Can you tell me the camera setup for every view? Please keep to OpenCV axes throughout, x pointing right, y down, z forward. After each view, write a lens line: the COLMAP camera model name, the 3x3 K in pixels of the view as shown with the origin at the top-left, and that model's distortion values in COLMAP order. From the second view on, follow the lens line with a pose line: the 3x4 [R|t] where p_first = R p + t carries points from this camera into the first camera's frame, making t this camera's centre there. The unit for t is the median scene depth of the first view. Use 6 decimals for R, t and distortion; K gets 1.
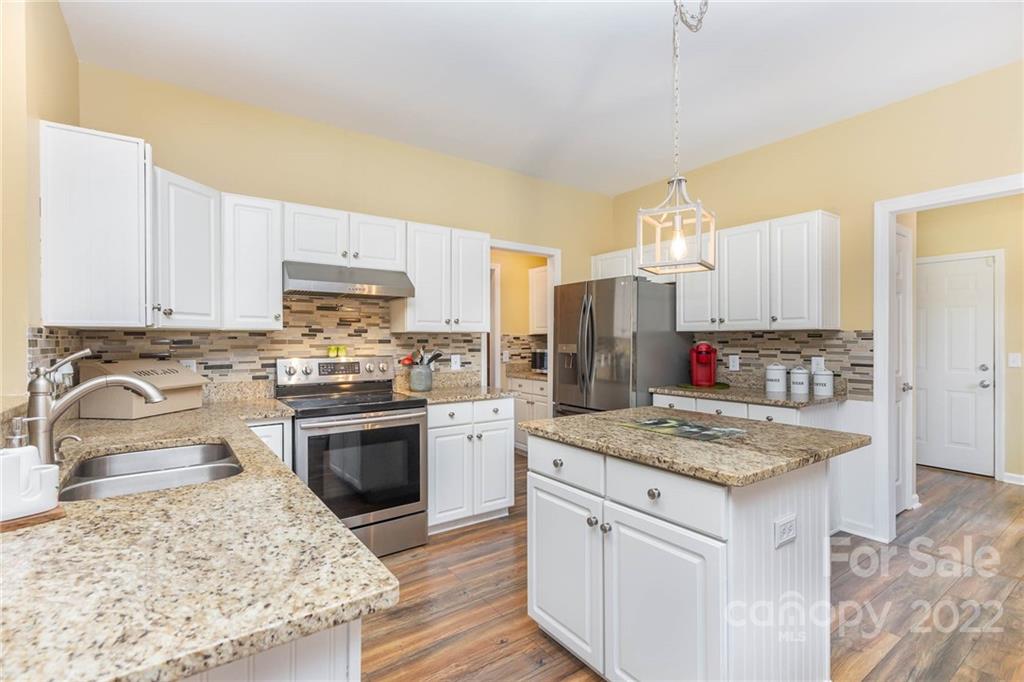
lens RADIAL K [[477.1, 0, 509.3], [0, 477.1, 339.5], [0, 0, 1]] dist [0.004197, 0.000618]
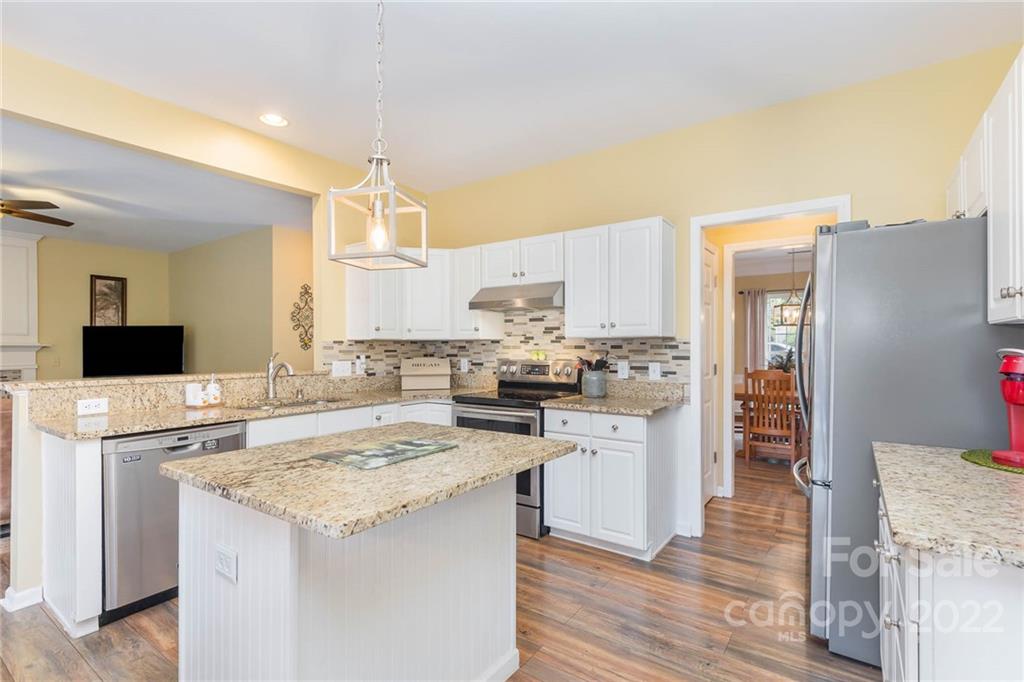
lens RADIAL K [[477.1, 0, 510.0], [0, 477.1, 343.3], [0, 0, 1]] dist [0.004197, 0.000618]
pose [[0.323872, -0.005542, -0.946085, 0.714639], [0.003848, 0.999982, -0.004540, -0.000230], [0.946093, -0.002170, 0.323888, 0.534739]]
